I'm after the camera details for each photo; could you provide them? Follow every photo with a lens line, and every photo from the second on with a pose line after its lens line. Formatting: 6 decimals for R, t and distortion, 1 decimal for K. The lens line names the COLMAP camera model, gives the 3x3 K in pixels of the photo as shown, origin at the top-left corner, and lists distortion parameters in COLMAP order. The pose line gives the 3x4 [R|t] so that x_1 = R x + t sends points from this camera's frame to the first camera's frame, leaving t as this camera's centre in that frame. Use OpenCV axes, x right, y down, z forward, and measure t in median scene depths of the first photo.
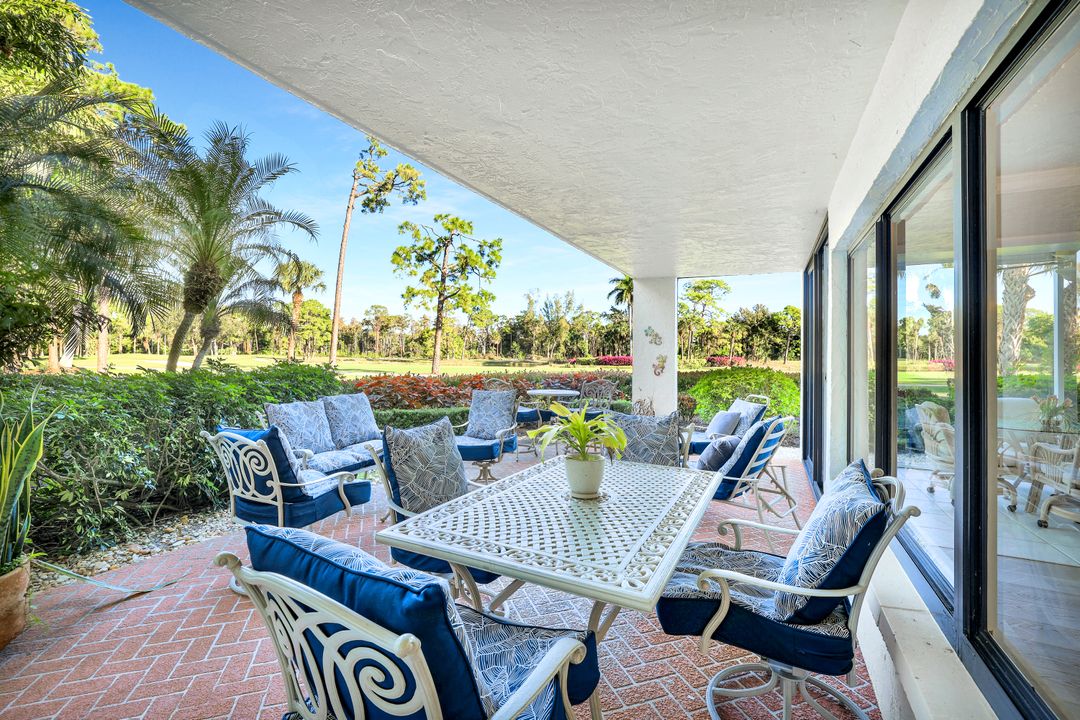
lens RADIAL K [[470.5, 0, 536.6], [0, 470.5, 352.4], [0, 0, 1]] dist [-0.044937, 0.015284]
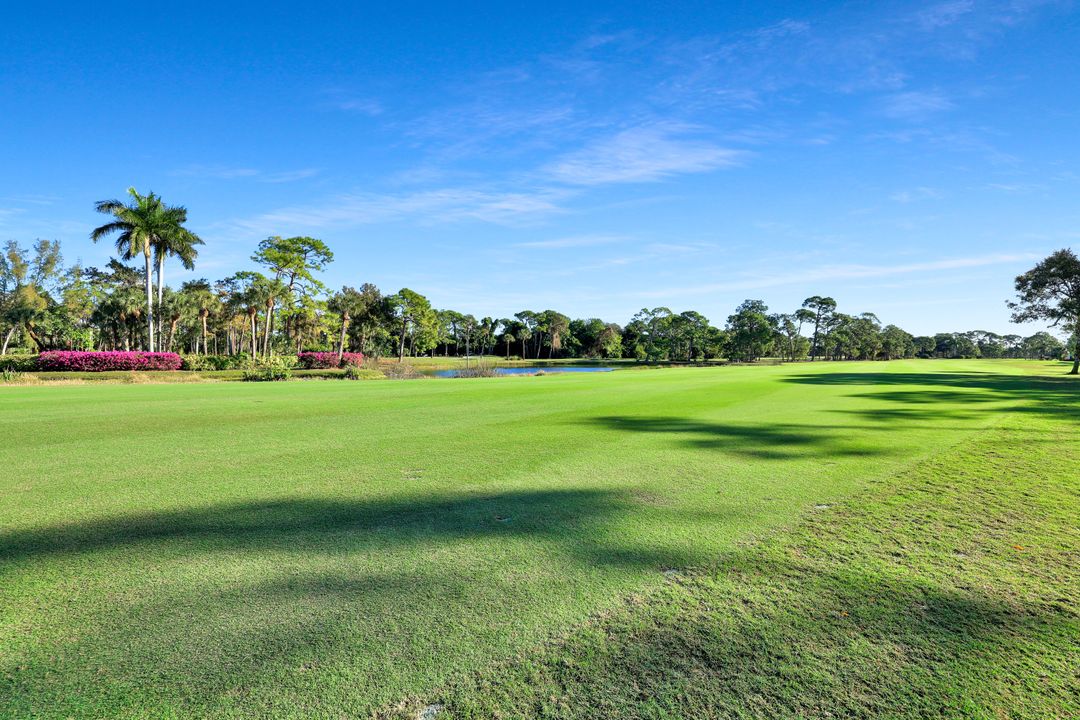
lens RADIAL K [[470.5, 0, 536.6], [0, 470.5, 352.4], [0, 0, 1]] dist [-0.044937, 0.015284]
pose [[0.672032, -0.002980, 0.740516, 0.103350], [-0.002668, 0.999976, 0.006445, 0.003444], [-0.740517, -0.006307, 0.672008, 0.304030]]
